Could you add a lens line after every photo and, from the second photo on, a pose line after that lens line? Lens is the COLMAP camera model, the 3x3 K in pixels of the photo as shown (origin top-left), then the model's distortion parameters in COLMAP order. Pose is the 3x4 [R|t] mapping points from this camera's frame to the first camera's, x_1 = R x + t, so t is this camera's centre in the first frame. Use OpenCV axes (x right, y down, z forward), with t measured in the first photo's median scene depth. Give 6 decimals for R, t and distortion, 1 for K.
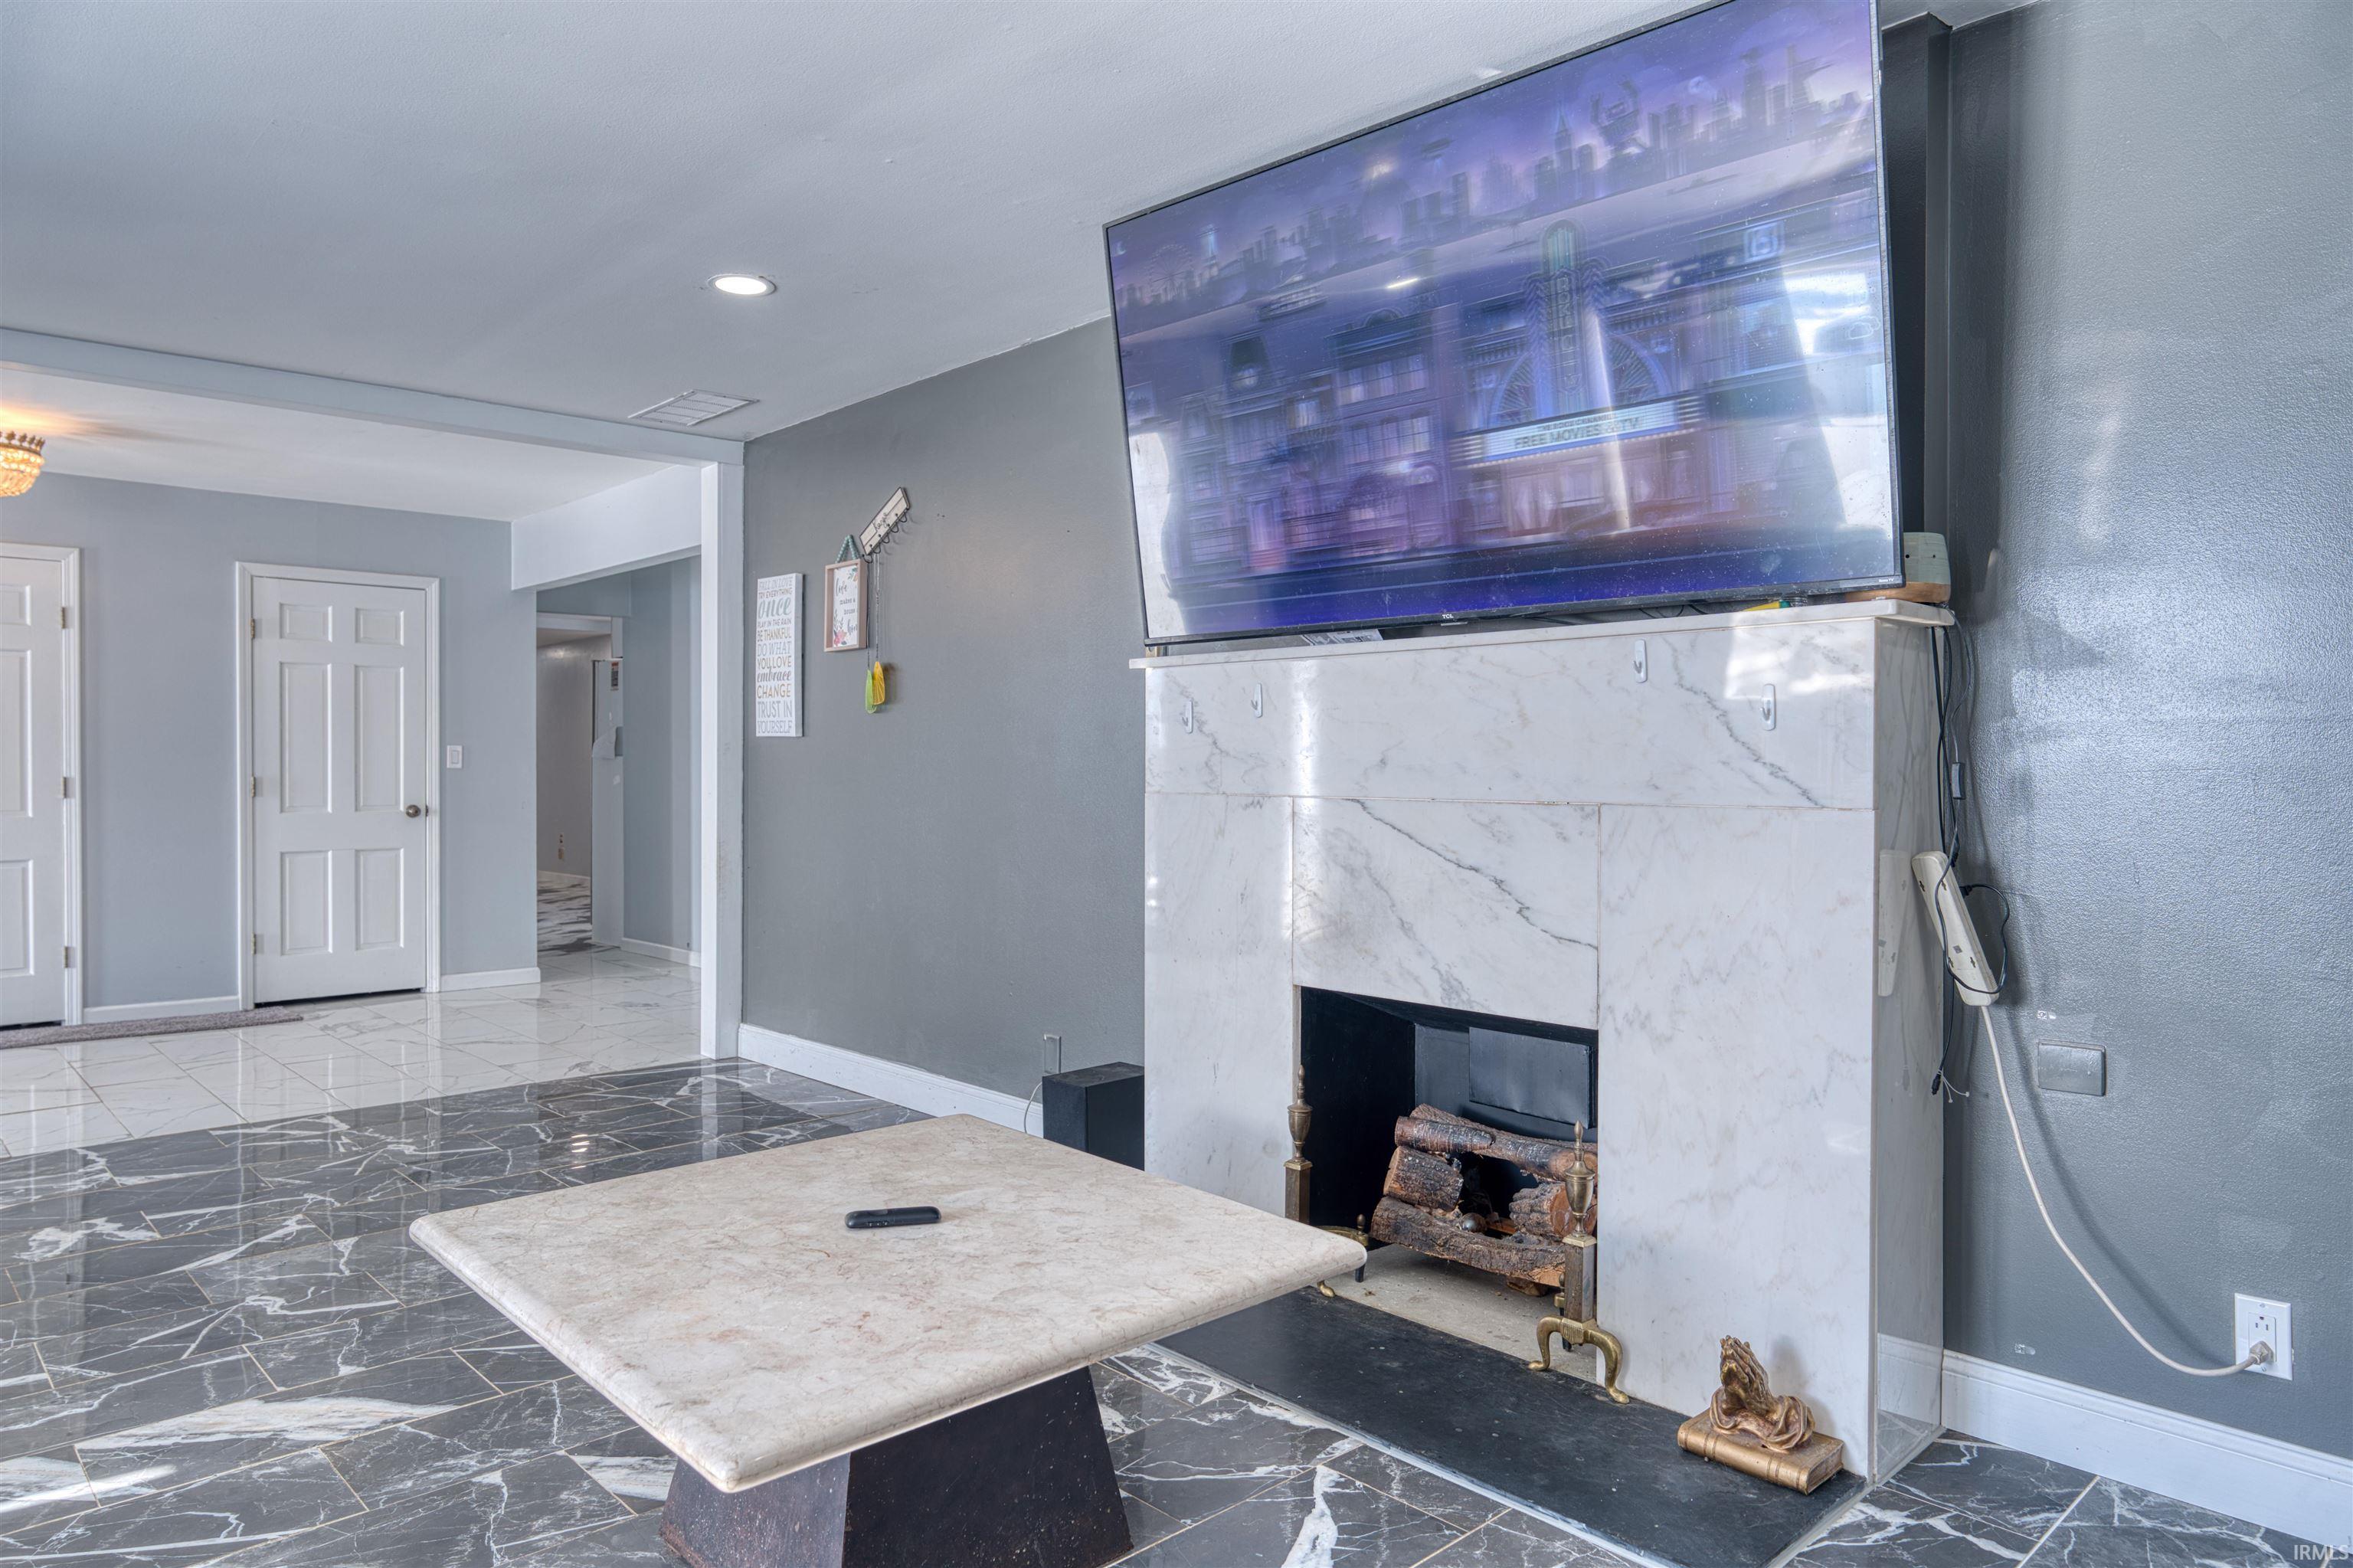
lens RADIAL K [[1488.1, 0, 1175.0], [0, 1488.1, 778.9], [0, 0, 1]] dist [-0.003731, 0.002119]
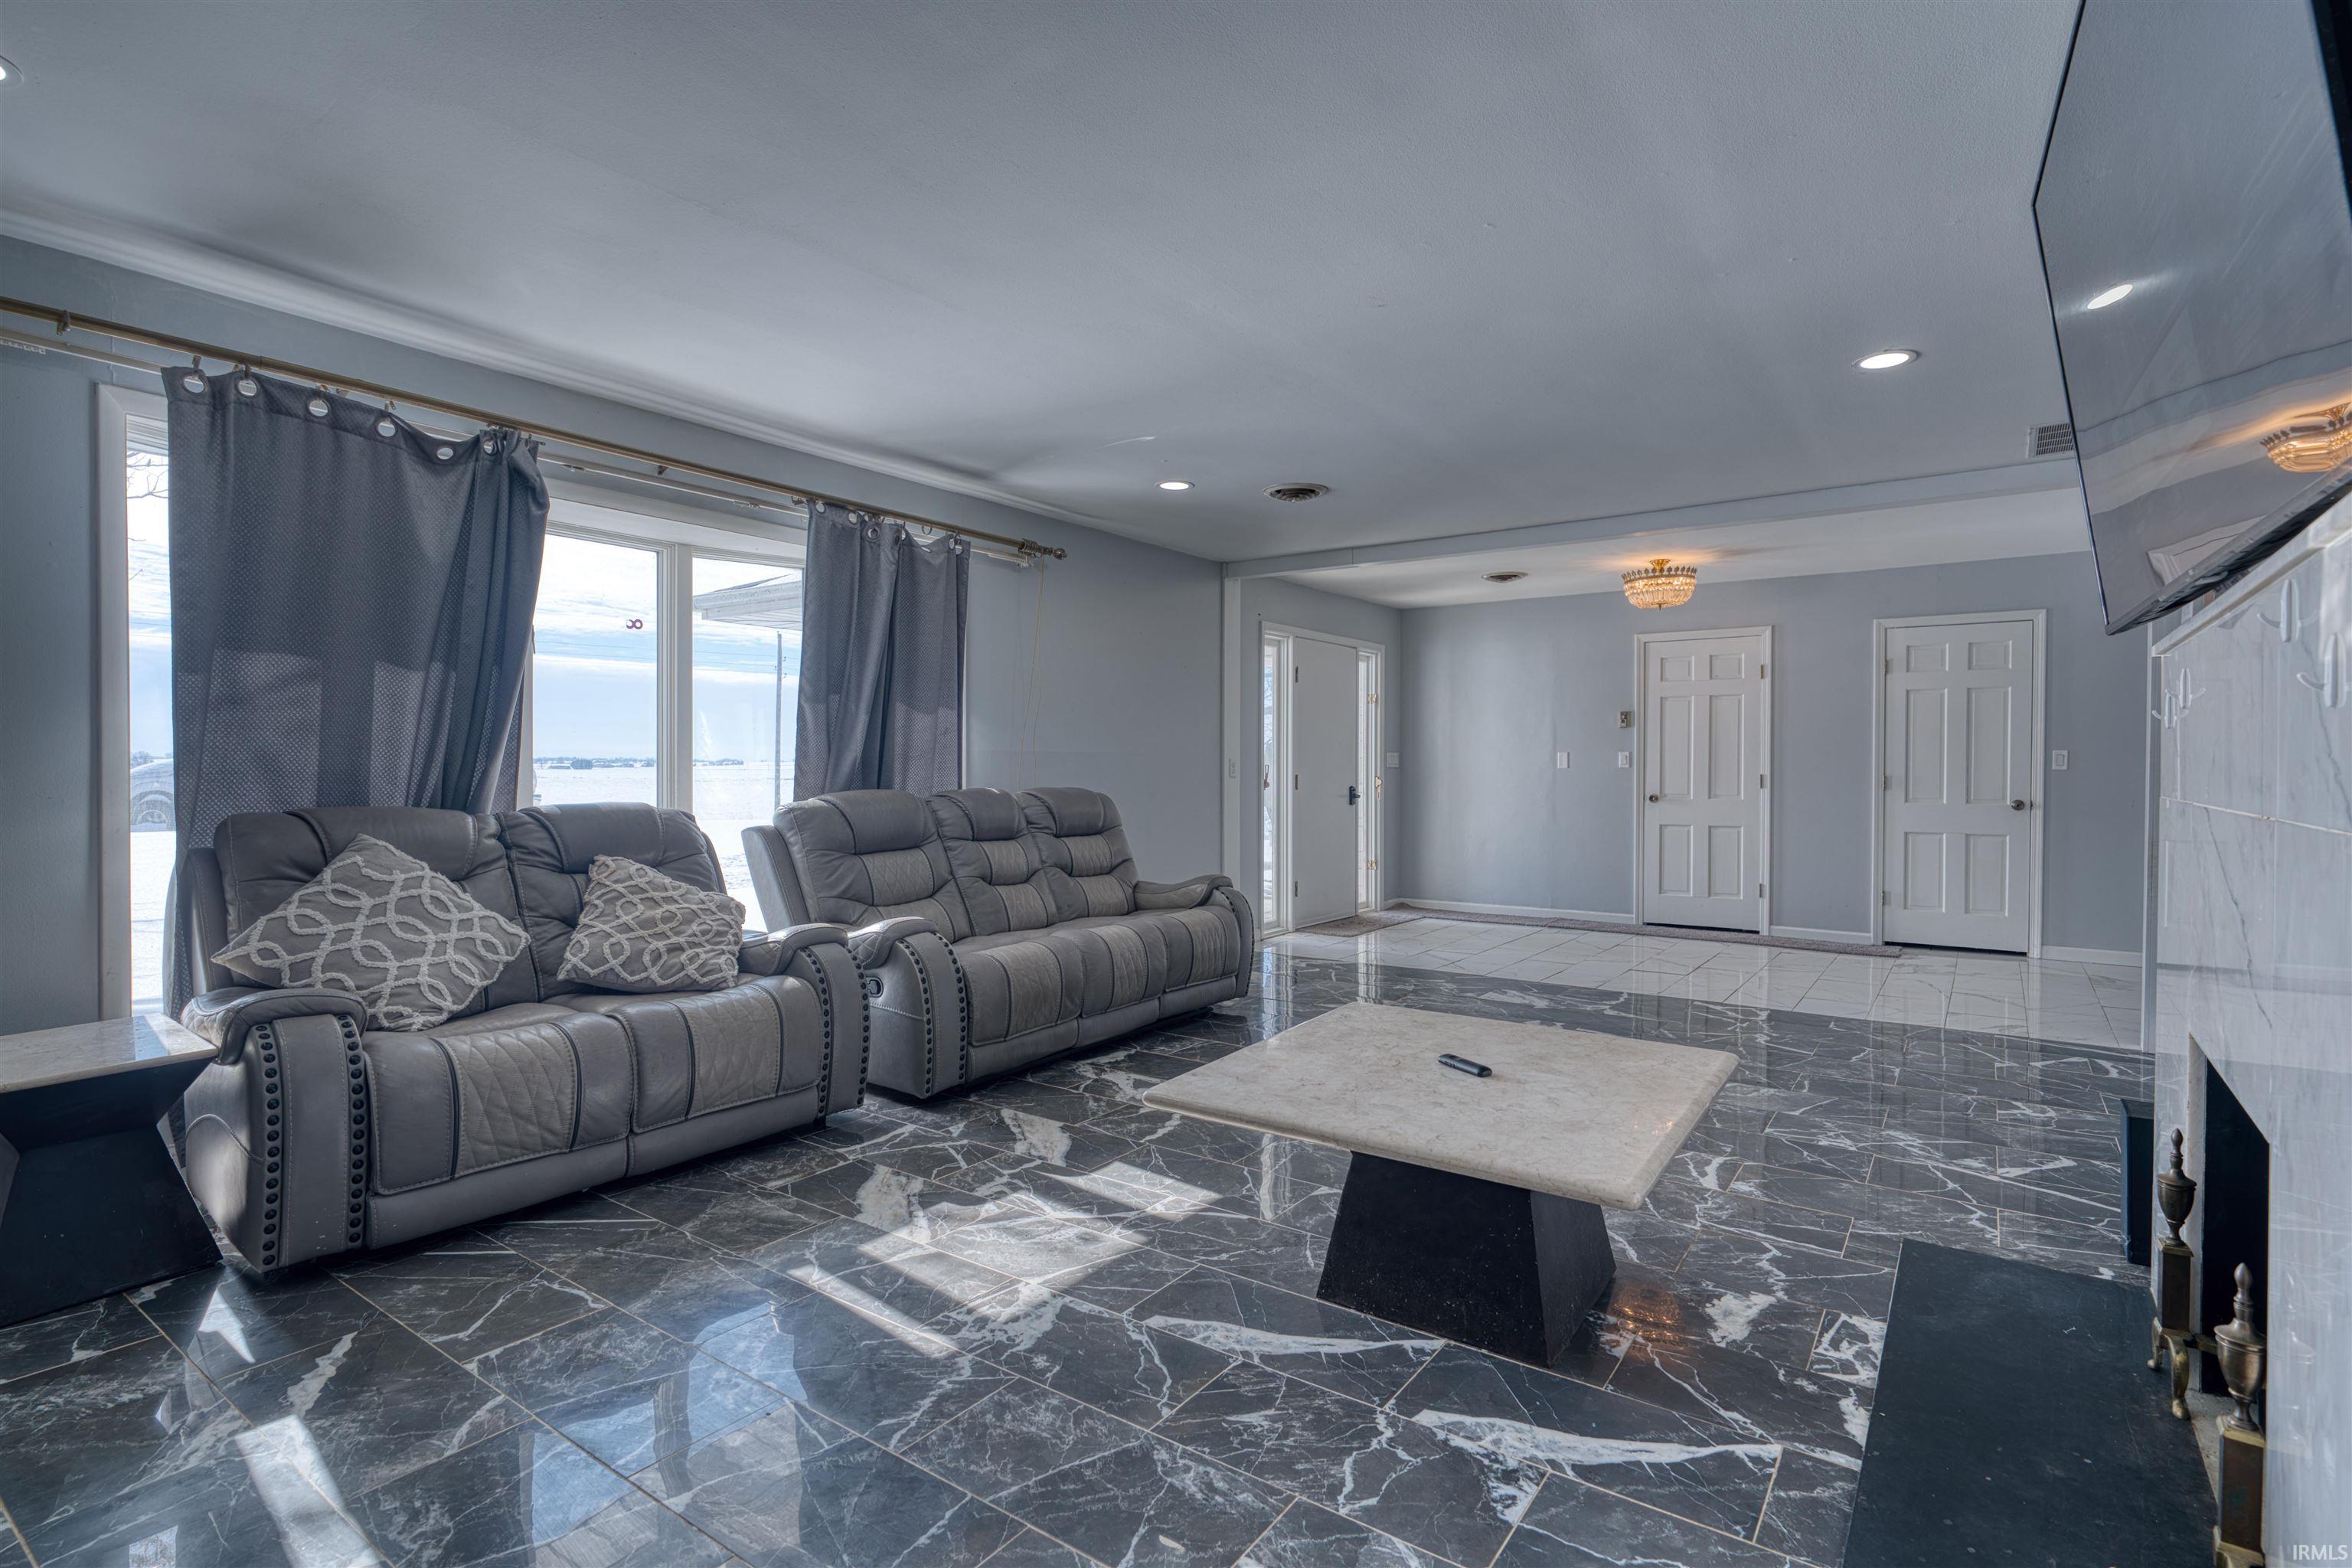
lens RADIAL K [[1146.9, 0, 1172.7], [0, 1146.9, 775.7], [0, 0, 1]] dist [0.002930, 0.000440]
pose [[0.184089, 0.007270, -0.982883, 0.318016], [-0.009619, 0.999938, 0.005595, -0.000913], [0.982863, 0.008424, 0.184147, 0.174029]]
